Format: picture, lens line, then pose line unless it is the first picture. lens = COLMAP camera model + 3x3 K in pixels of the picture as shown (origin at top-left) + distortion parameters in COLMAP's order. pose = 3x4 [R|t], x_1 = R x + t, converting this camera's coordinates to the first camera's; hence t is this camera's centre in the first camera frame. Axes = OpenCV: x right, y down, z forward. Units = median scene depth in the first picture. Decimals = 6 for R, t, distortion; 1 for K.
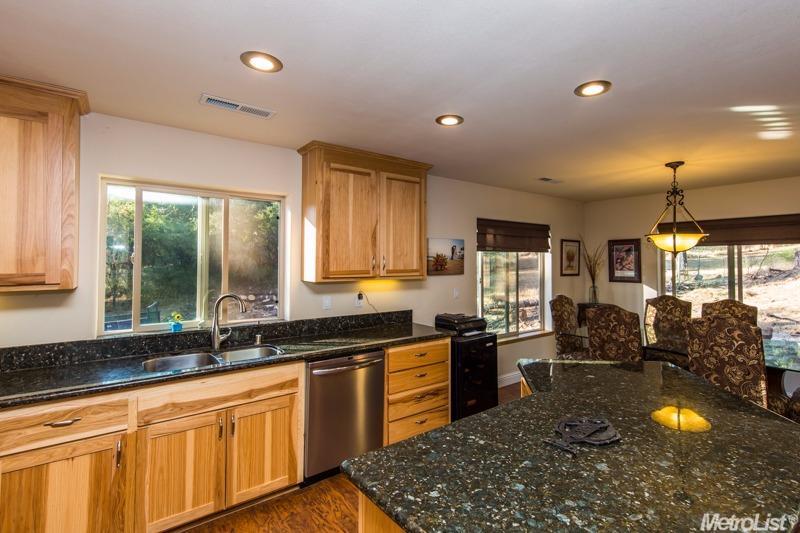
lens RADIAL K [[365.4, 0, 407.9], [0, 365.4, 252.9], [0, 0, 1]] dist [0.006116, -0.000827]
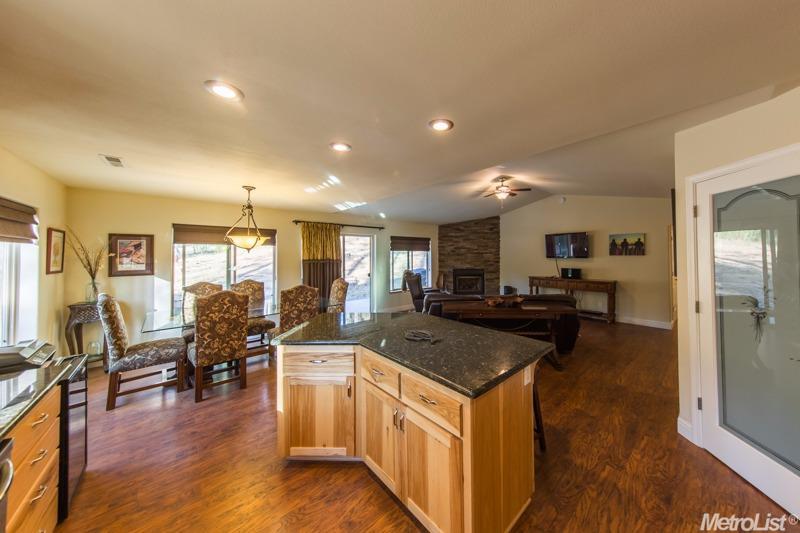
lens RADIAL K [[268.5, 0, 422.9], [0, 268.5, 252.5], [0, 0, 1]] dist [0.001043, -0.000494]
pose [[-0.102981, 0.008672, 0.994645, -0.430895], [-0.021227, 0.999715, -0.010914, 0.009771], [-0.994457, -0.022237, -0.102768, 0.461998]]
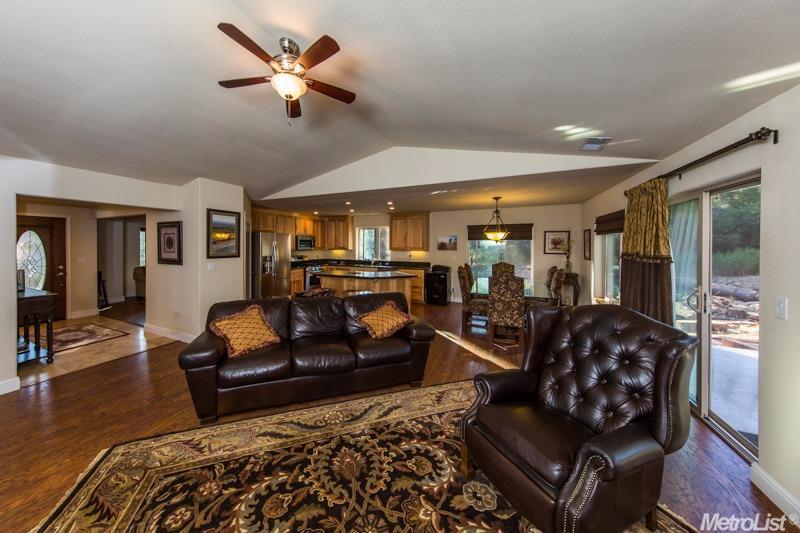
lens RADIAL K [[268.5, 0, 371.0], [0, 268.5, 243.8], [0, 0, 1]] dist [0.001043, -0.000494]
pose [[0.452810, -0.001566, -0.891606, 2.030130], [0.020817, 0.999744, 0.008816, -0.013999], [0.891364, -0.022552, 0.452727, -0.395831]]
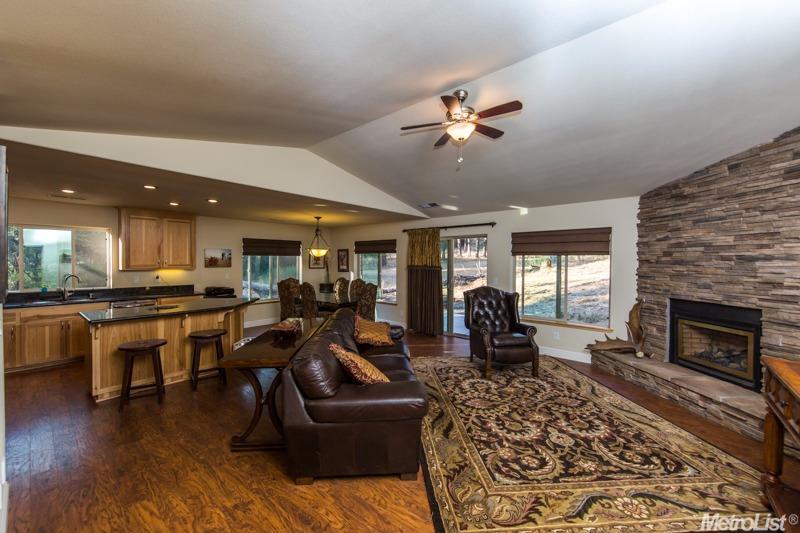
lens RADIAL K [[315.3, 0, 401.2], [0, 315.3, 265.2], [0, 0, 1]] dist [0.005524, 0.000585]
pose [[0.976061, 0.000149, 0.217498, 0.939782], [-0.008721, 0.999222, 0.038453, -0.034668], [-0.217323, -0.039429, 0.975303, -1.183875]]
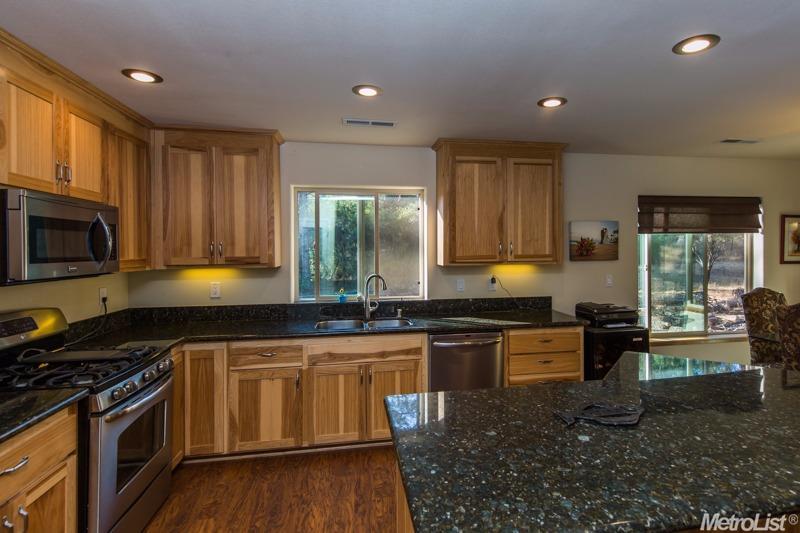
lens RADIAL K [[386.2, 0, 423.8], [0, 386.2, 247.4], [0, 0, 1]] dist [0.001060, -0.000895]
pose [[0.892729, -0.005891, -0.450556, 0.215390], [0.018069, 0.999578, 0.022731, -0.003439], [0.450232, -0.028434, 0.892459, -0.071586]]
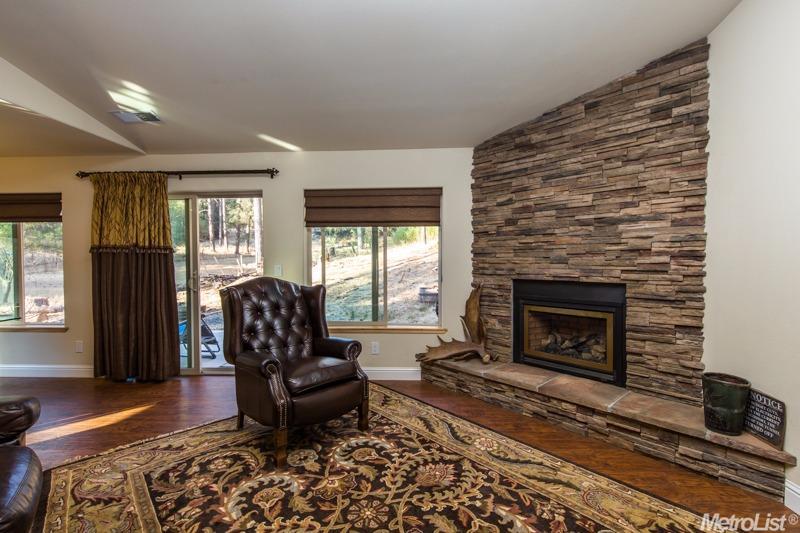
lens RADIAL K [[365.4, 0, 403.0], [0, 365.4, 266.1], [0, 0, 1]] dist [0.006116, -0.000827]
pose [[0.635527, -0.020530, 0.771806, 1.189220], [-0.013946, 0.999178, 0.038062, 0.061202], [-0.771953, -0.034953, 0.634718, -0.613394]]
